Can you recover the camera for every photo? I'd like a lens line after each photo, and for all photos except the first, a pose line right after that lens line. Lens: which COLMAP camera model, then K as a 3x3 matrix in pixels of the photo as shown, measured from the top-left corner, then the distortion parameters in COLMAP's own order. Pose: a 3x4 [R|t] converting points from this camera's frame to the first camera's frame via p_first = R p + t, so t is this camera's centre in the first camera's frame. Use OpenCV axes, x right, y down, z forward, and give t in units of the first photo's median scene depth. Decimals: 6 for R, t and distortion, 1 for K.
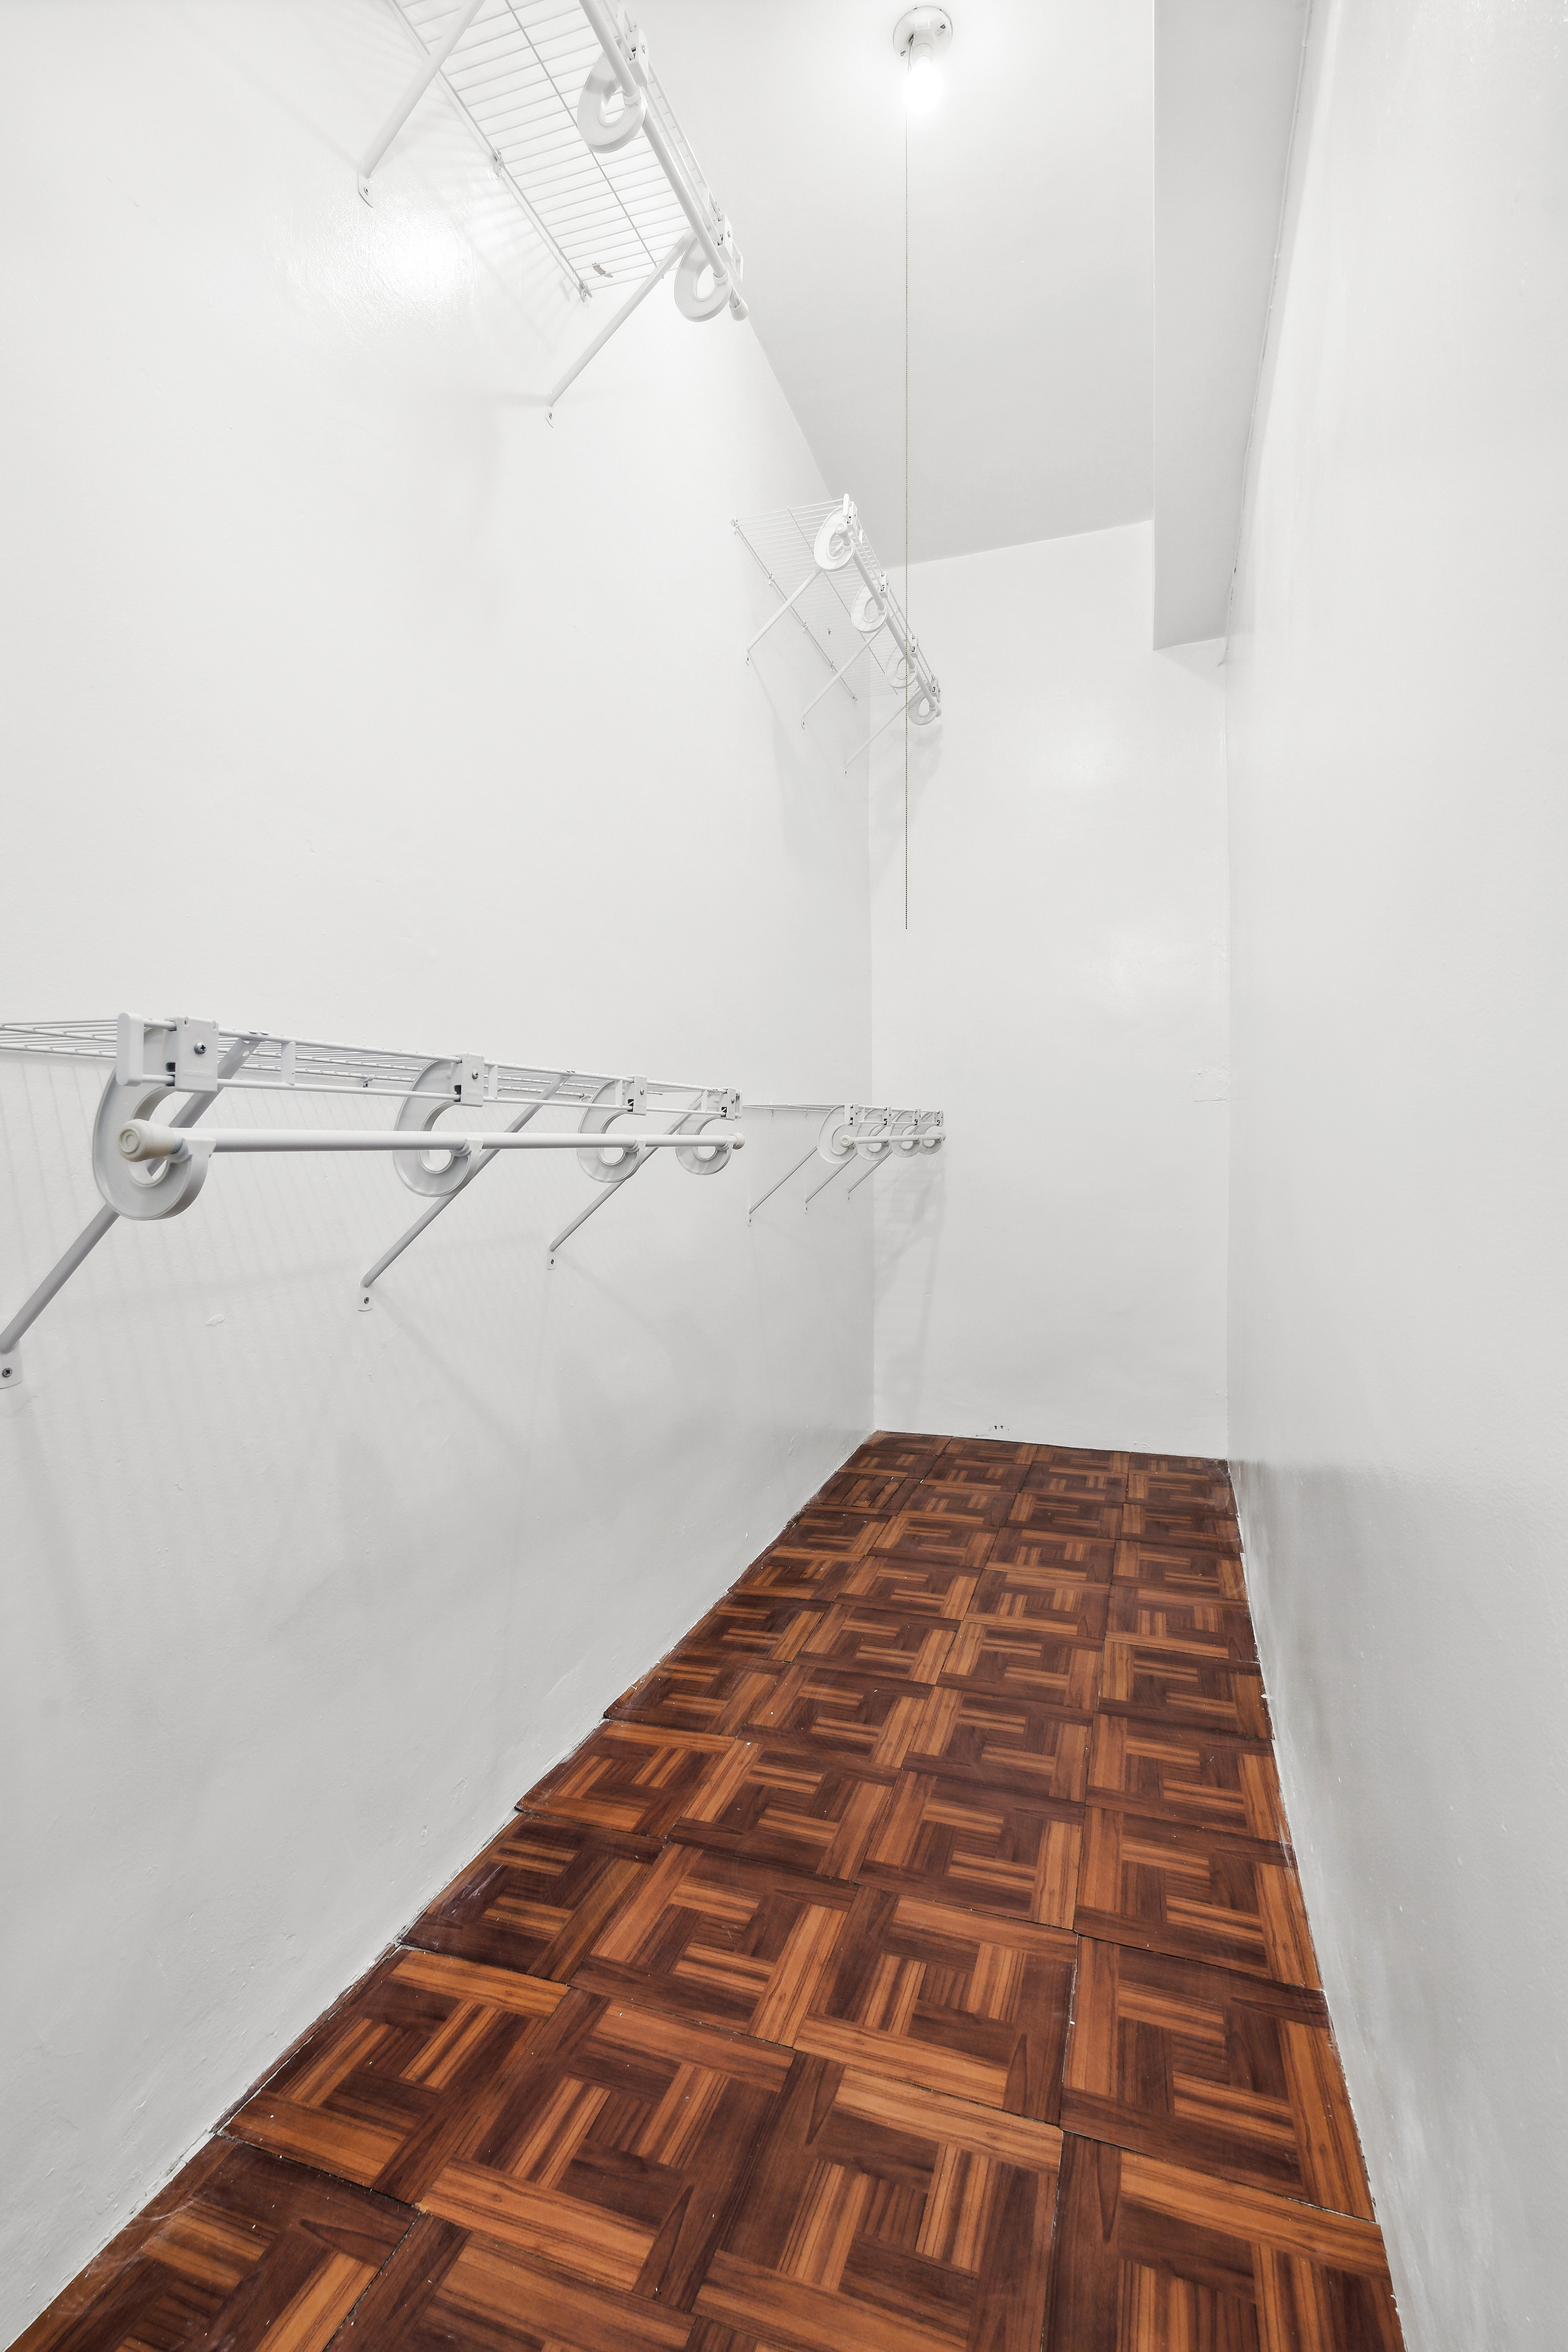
lens RADIAL K [[1036.2, 0, 799.8], [0, 1036.2, 1170.4], [0, 0, 1]] dist [0.003321, 0.000533]
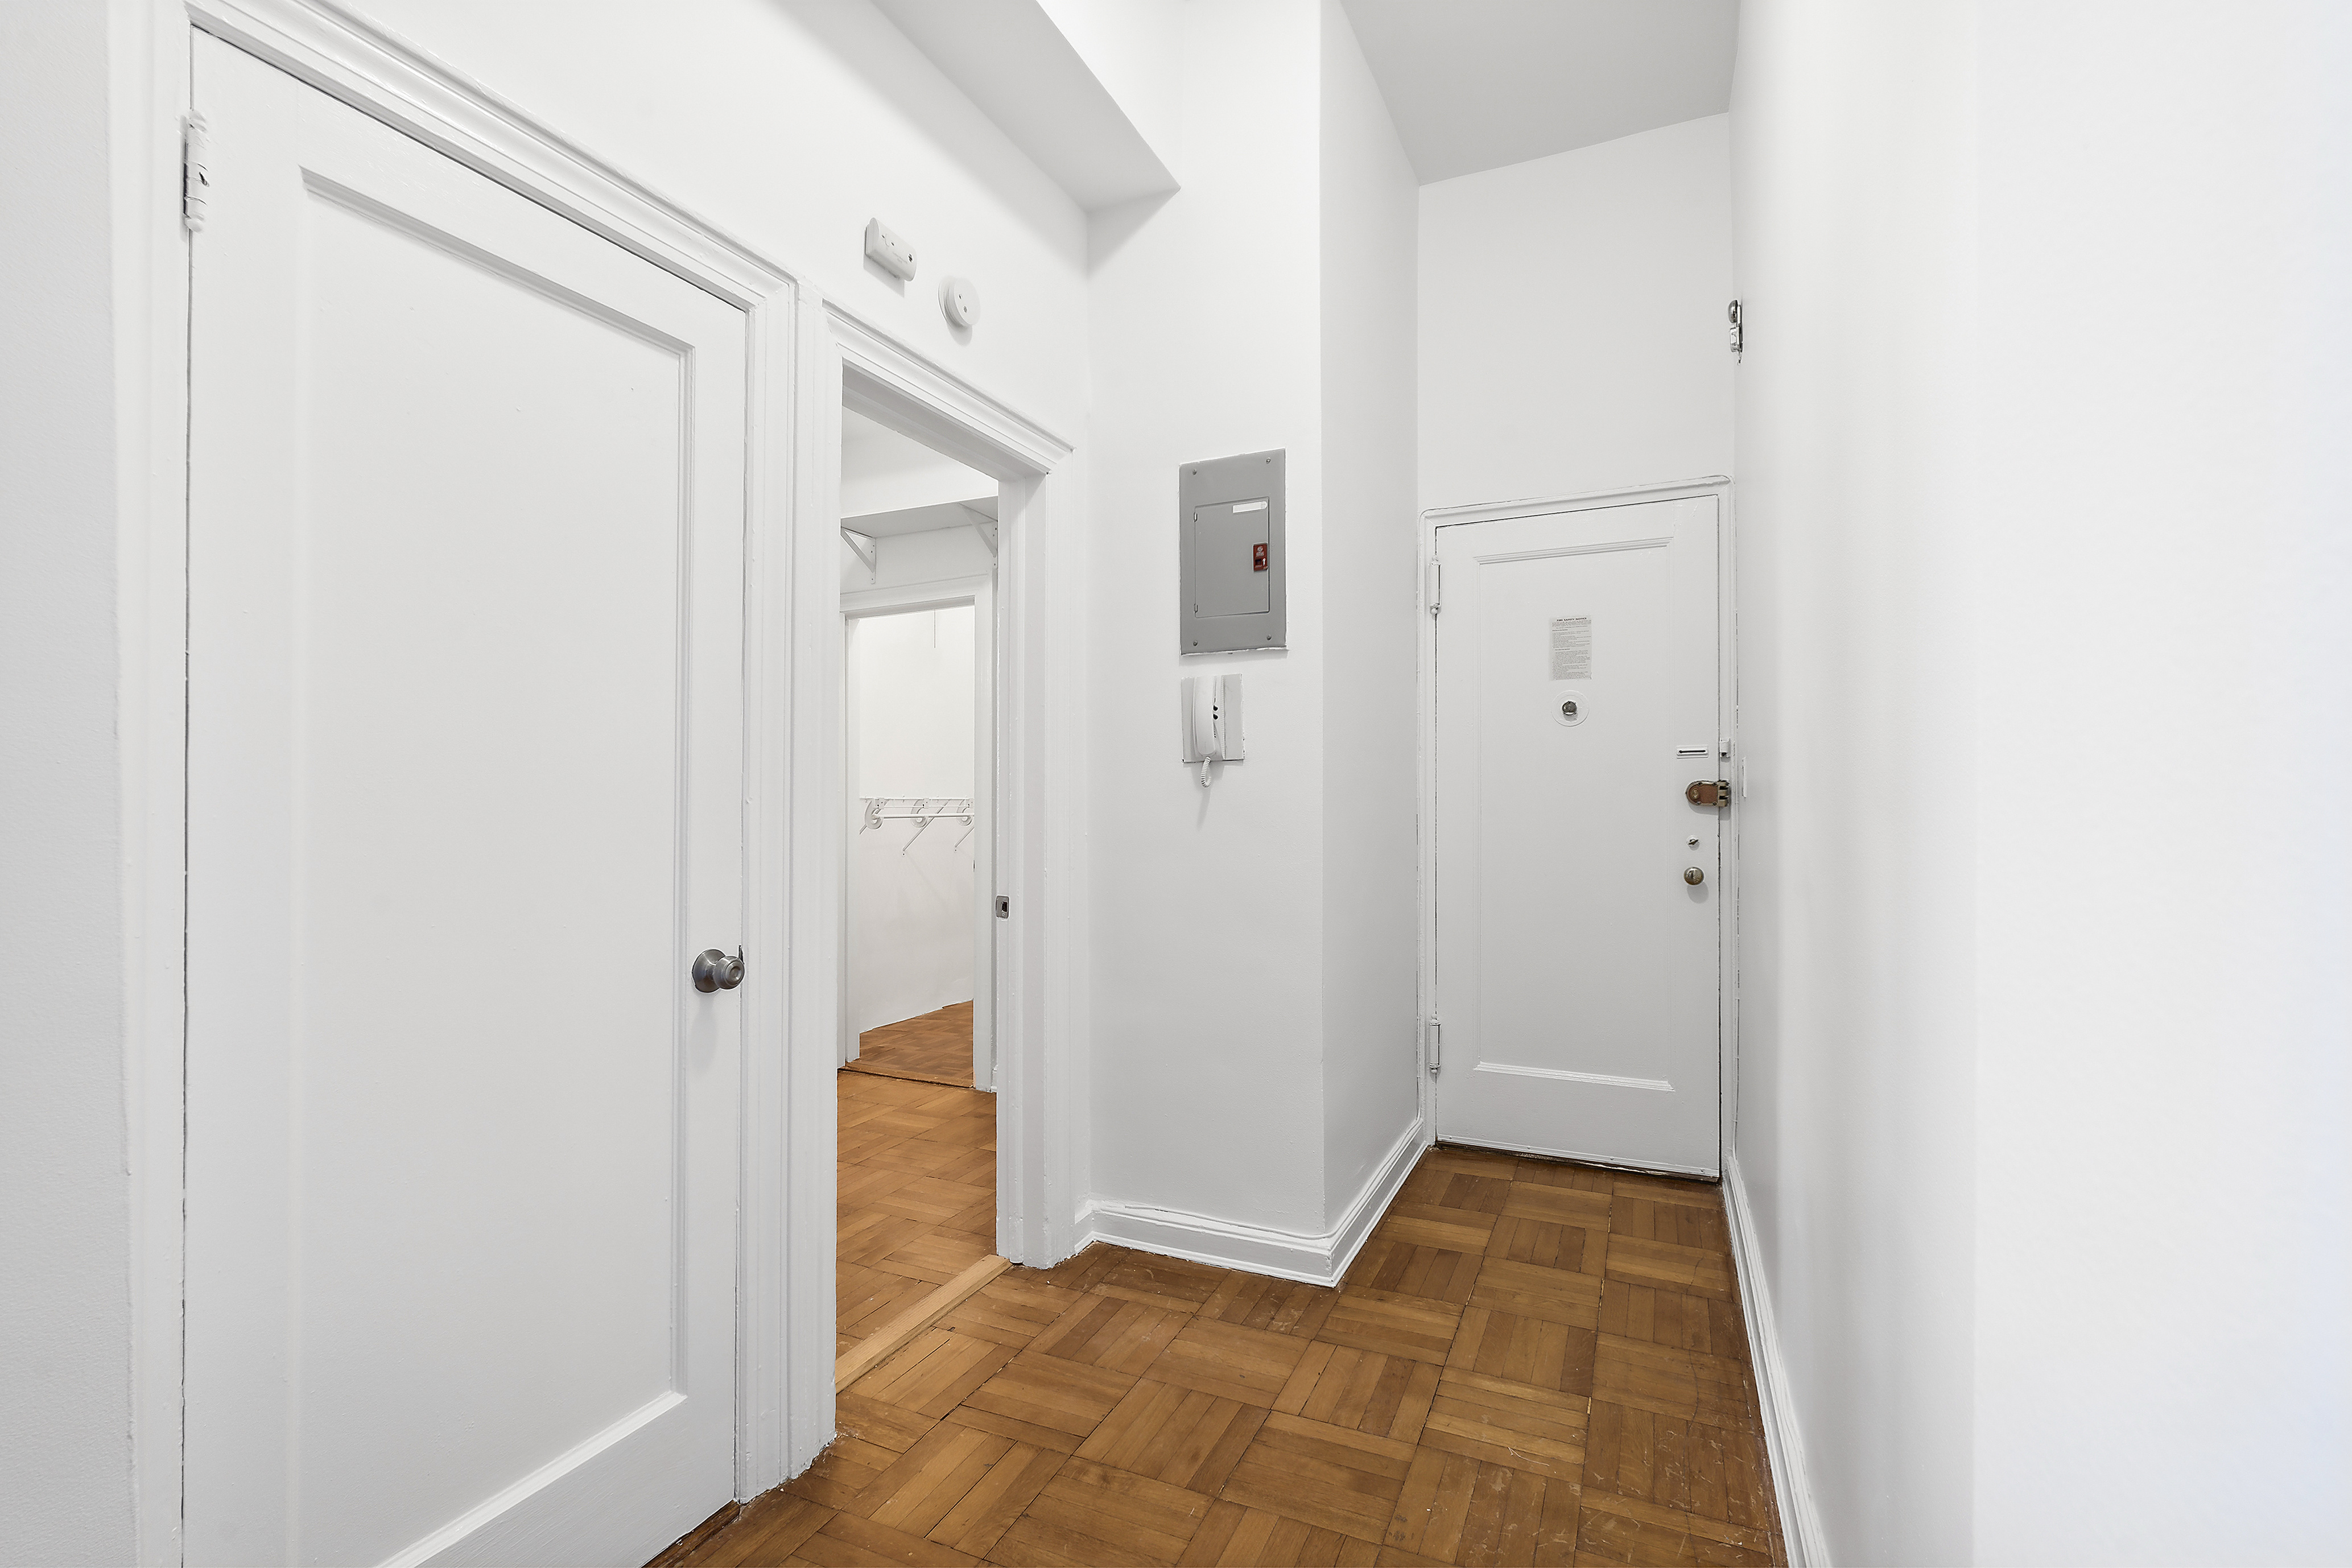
lens RADIAL K [[1036.2, 0, 1171.6], [0, 1036.2, 795.0], [0, 0, 1]] dist [0.003321, 0.000533]
pose [[0.994914, -0.005081, -0.100600, 1.244082], [0.001509, 0.999367, -0.035548, 0.044142], [0.100717, 0.035215, 0.994292, -3.513480]]
